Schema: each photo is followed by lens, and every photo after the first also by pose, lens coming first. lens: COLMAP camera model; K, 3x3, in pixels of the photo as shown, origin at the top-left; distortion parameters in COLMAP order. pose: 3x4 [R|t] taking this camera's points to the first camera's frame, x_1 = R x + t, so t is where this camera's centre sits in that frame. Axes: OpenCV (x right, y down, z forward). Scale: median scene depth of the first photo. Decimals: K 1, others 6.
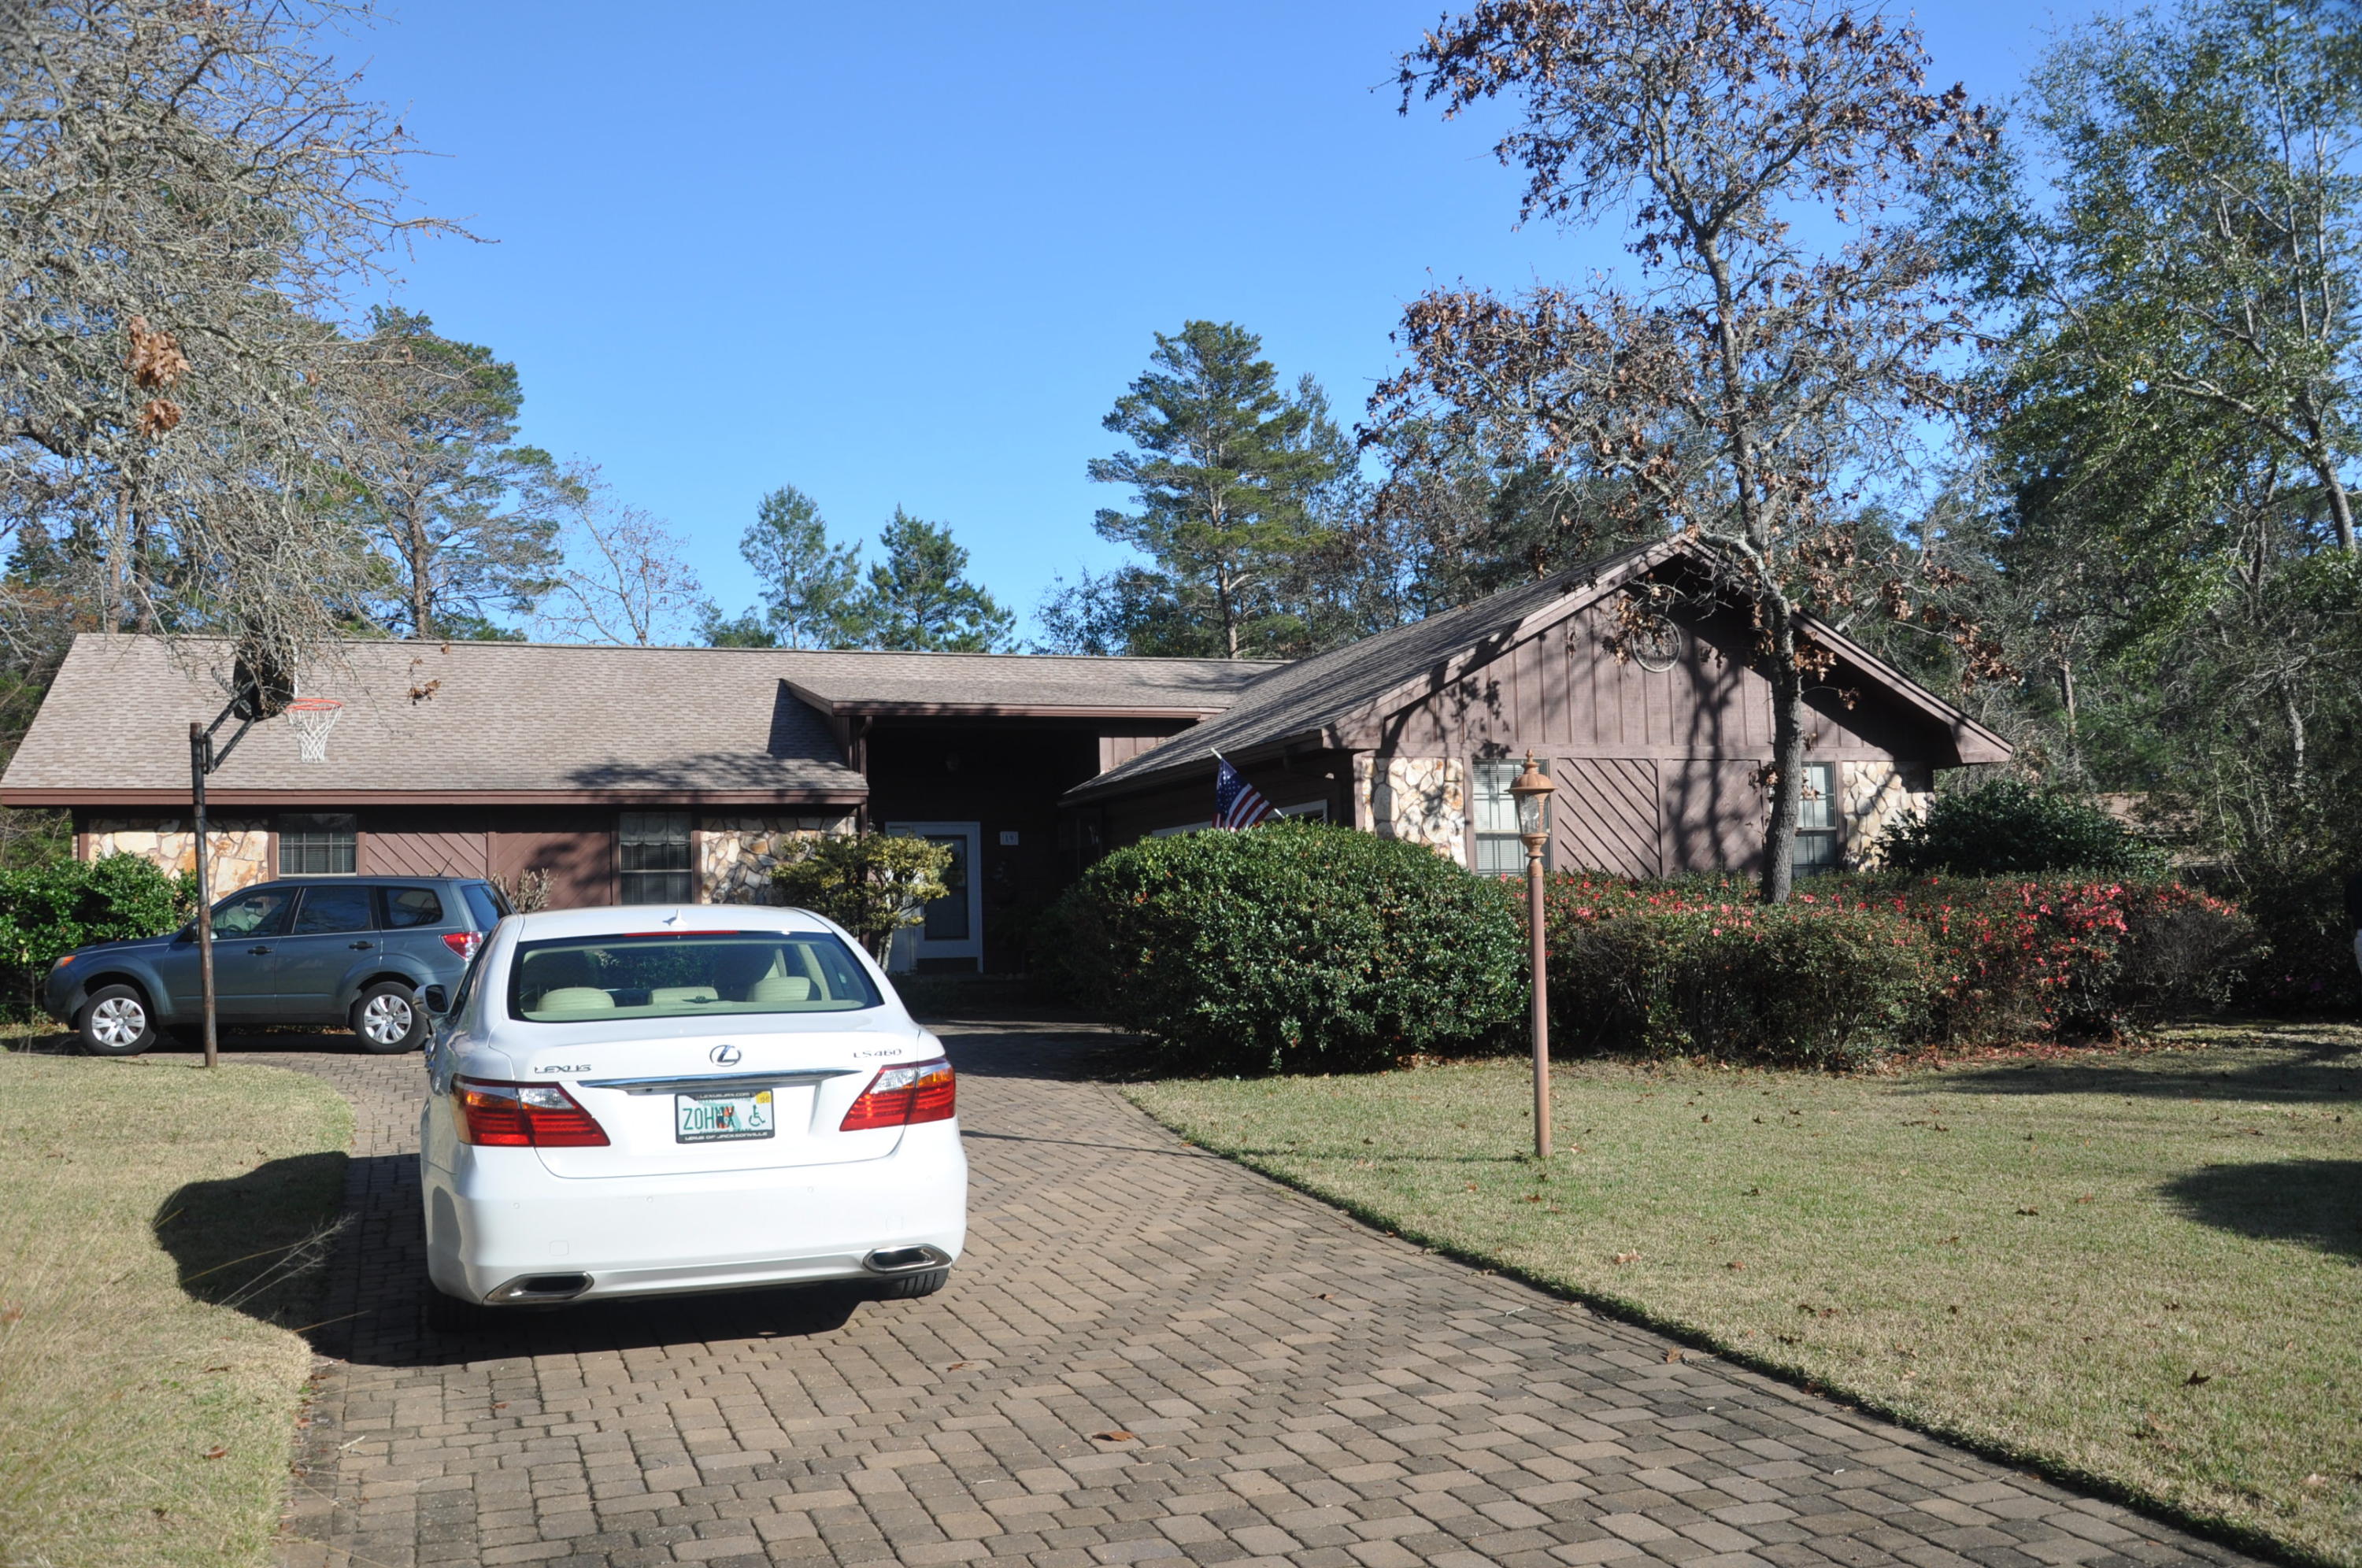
lens RADIAL K [[2075.8, 0, 1183.5], [0, 2075.8, 775.2], [0, 0, 1]] dist [-0.057525, 0.048218]
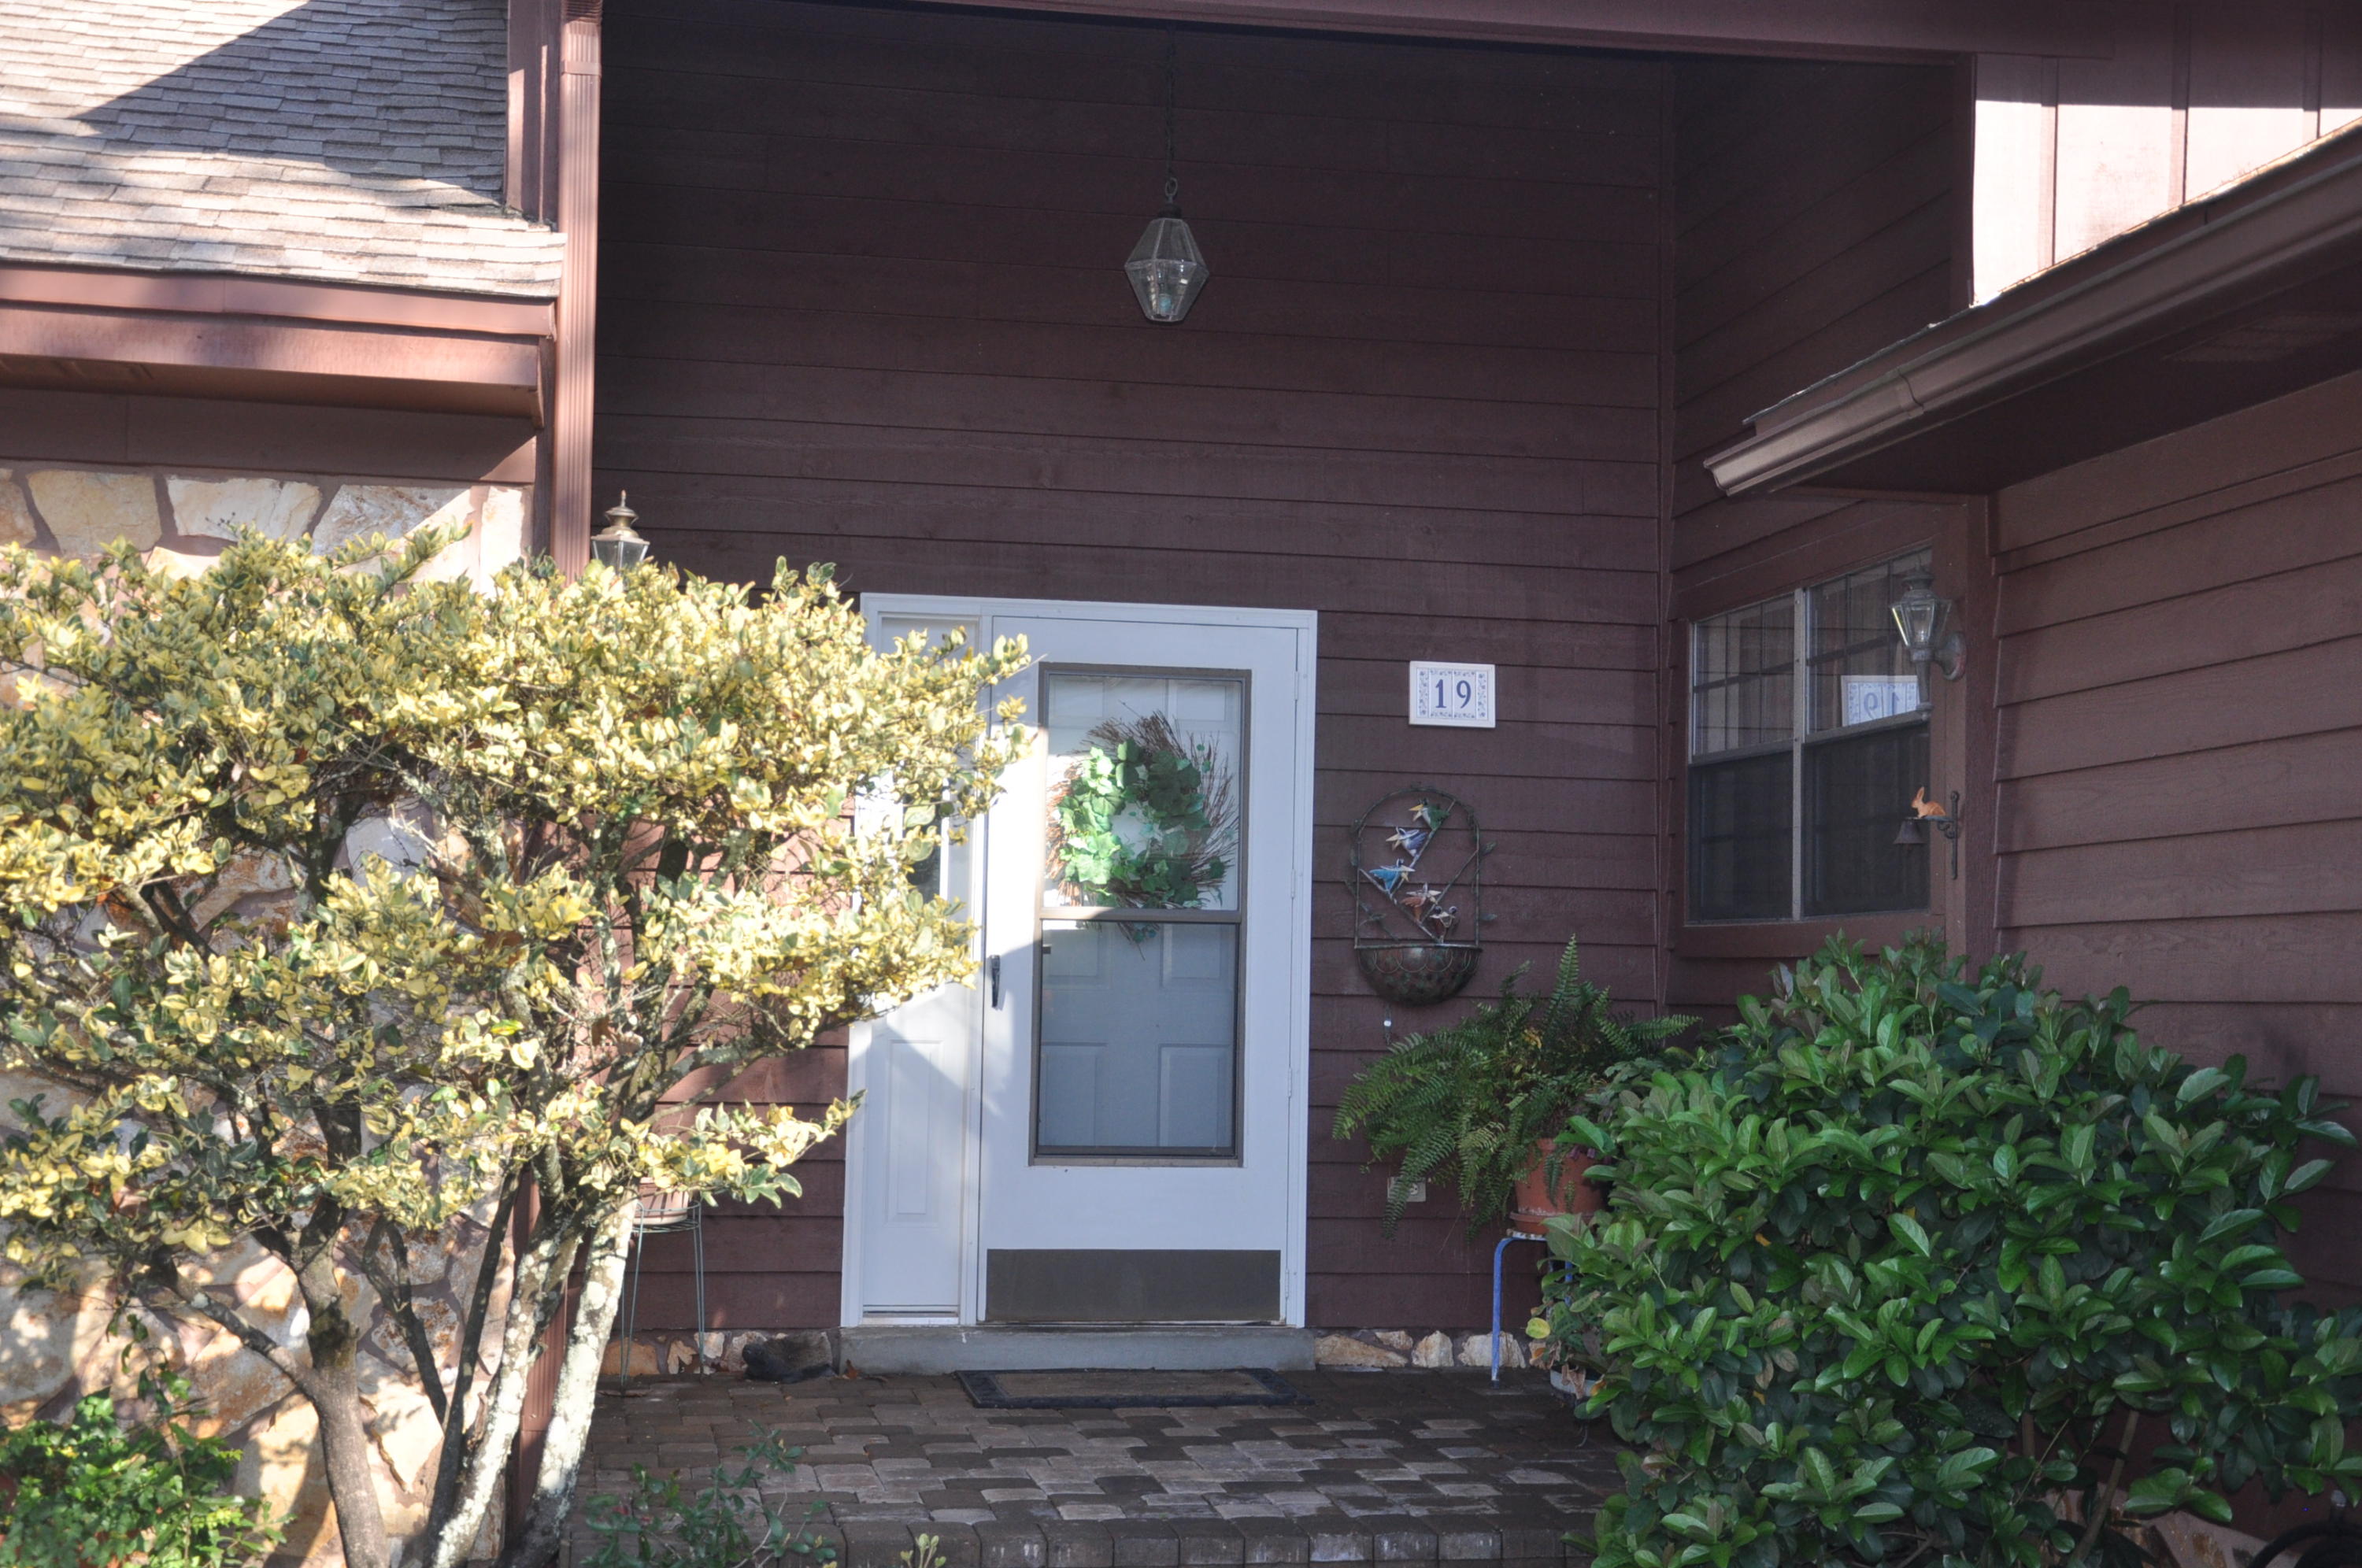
lens RADIAL K [[3275.3, 0, 1175.1], [0, 3275.3, 783.3], [0, 0, 1]] dist [0.152777, 0.000000]
pose [[0.982964, 0.032167, -0.180959, -0.057196], [-0.028006, 0.999282, 0.025503, 0.036000], [0.181650, -0.020001, 0.983160, 0.747618]]
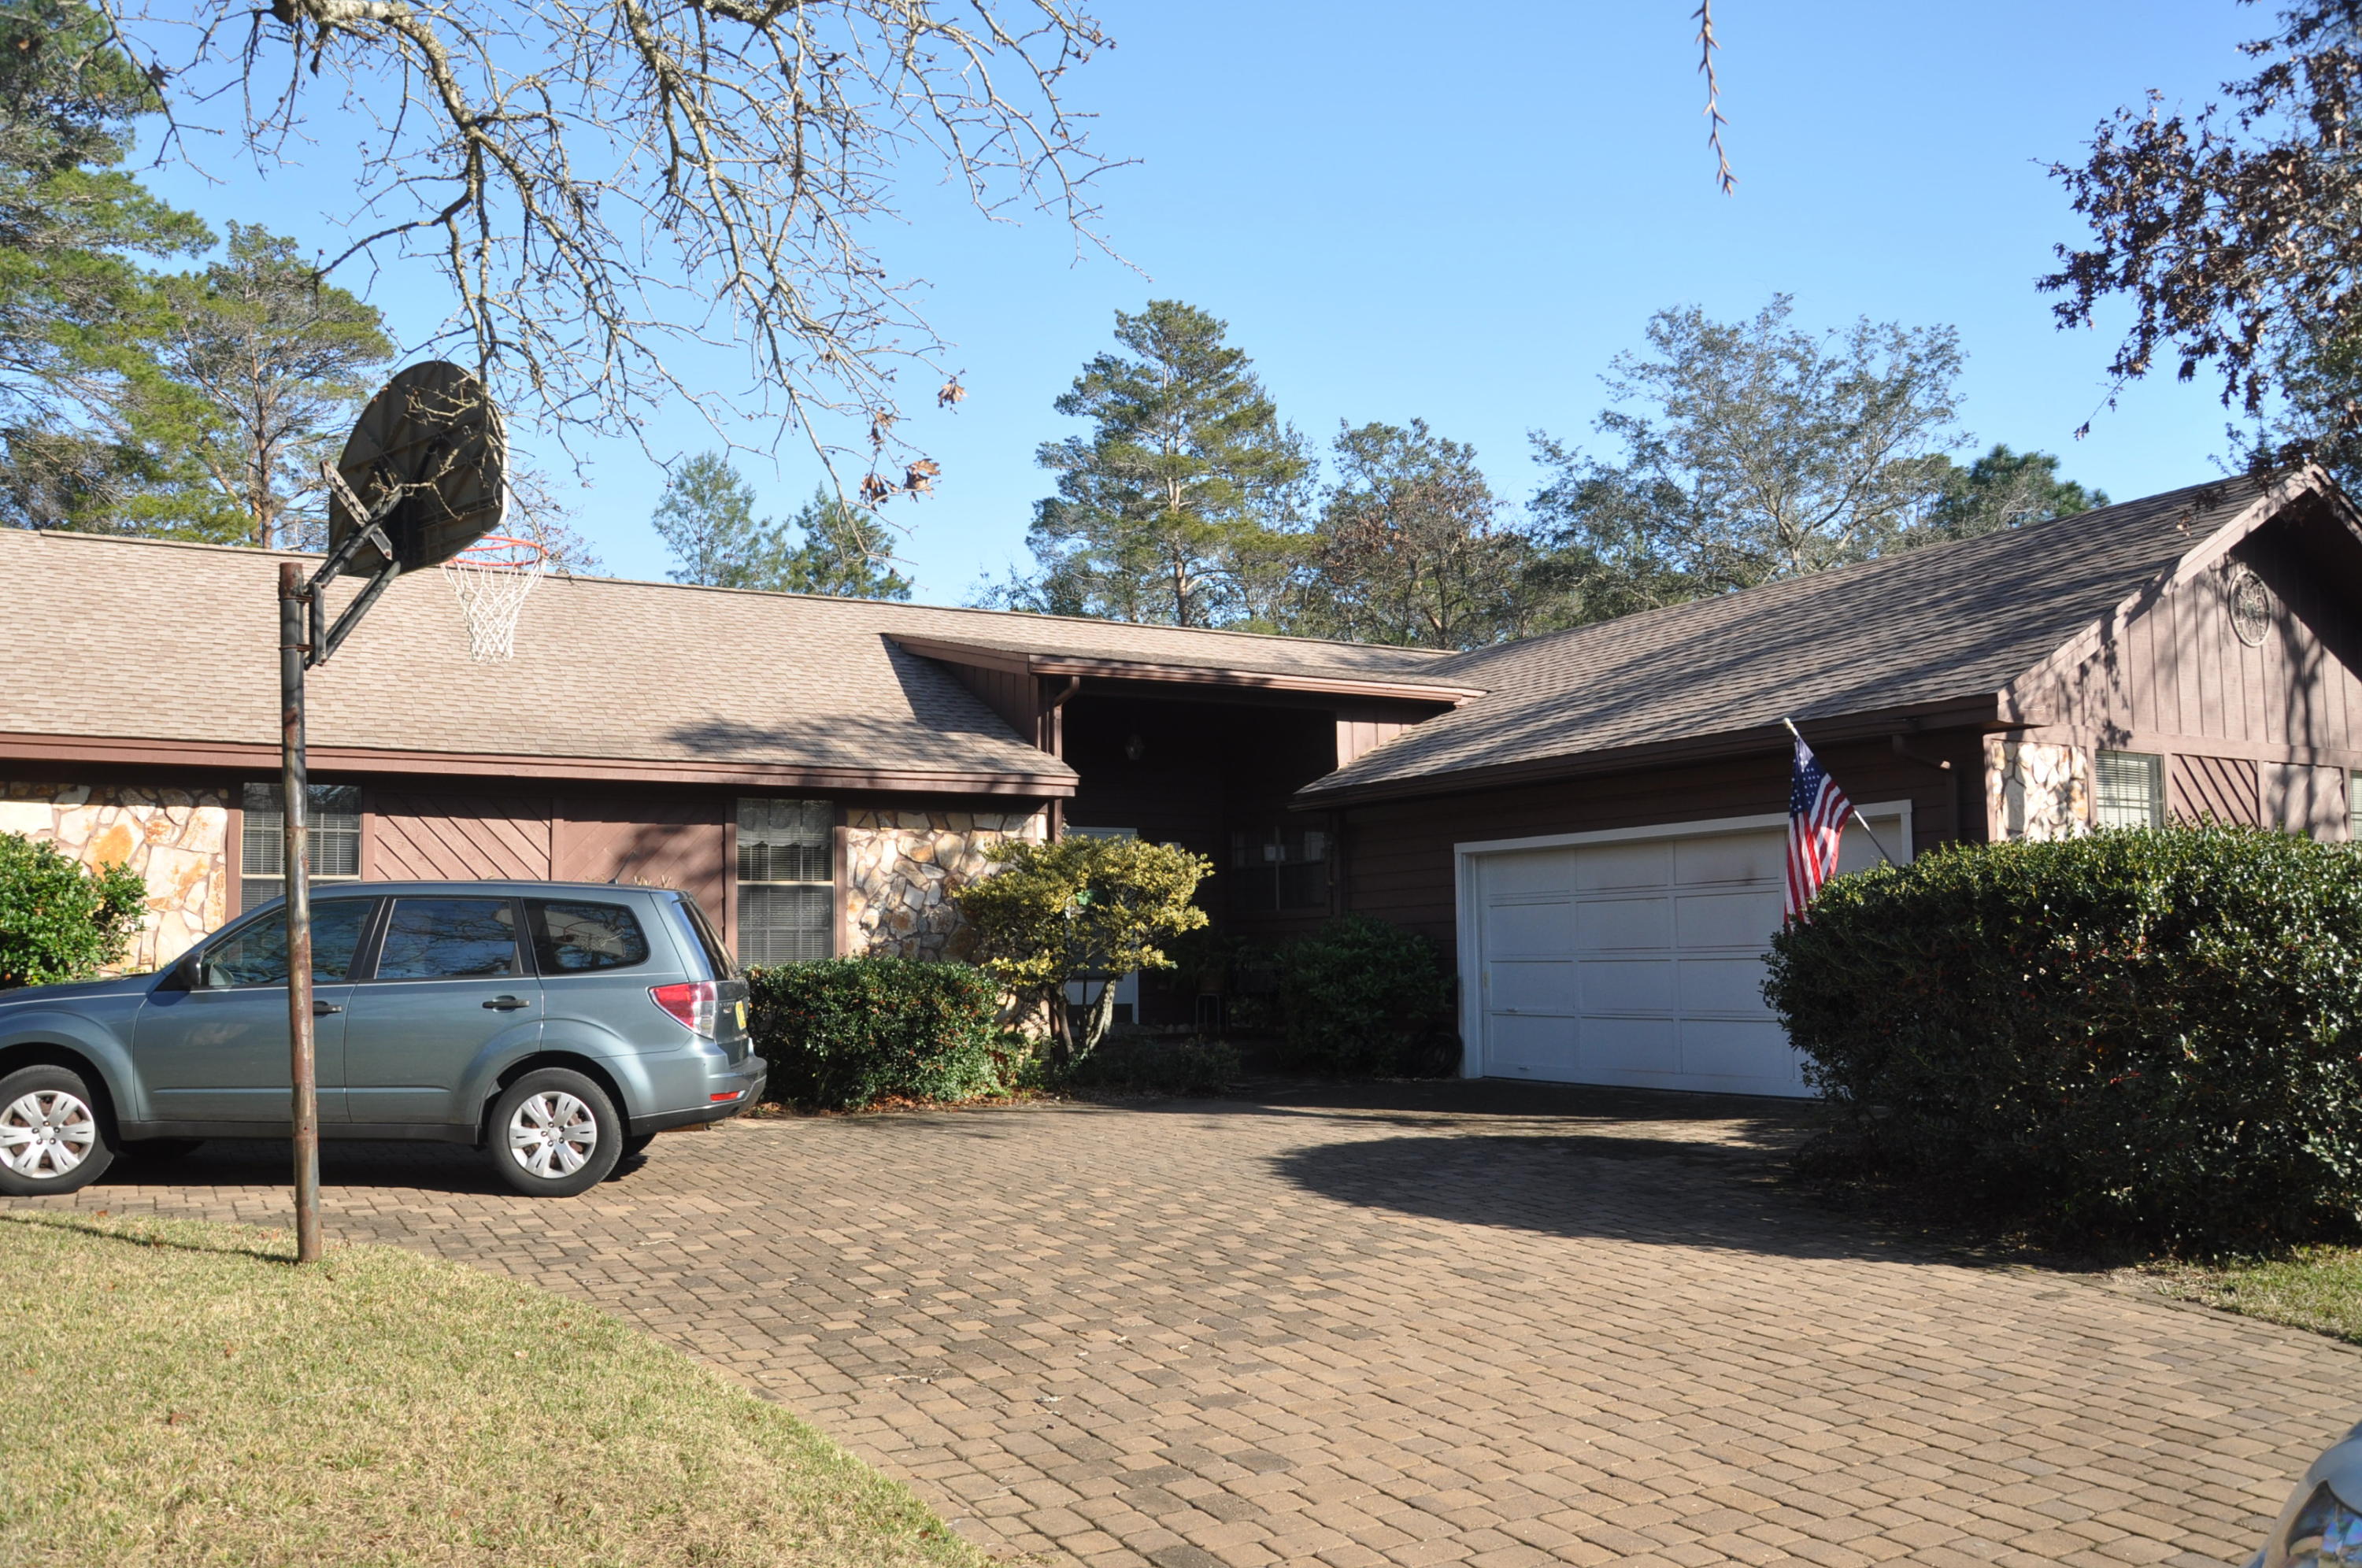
lens RADIAL K [[1859.1, 0, 1181.6], [0, 1859.1, 804.1], [0, 0, 1]] dist [-0.155774, 0.132130]
pose [[0.984377, 0.028658, 0.173724, -0.225857], [-0.027887, 0.999587, -0.006883, 0.019831], [-0.173850, 0.001931, 0.984770, 0.353863]]
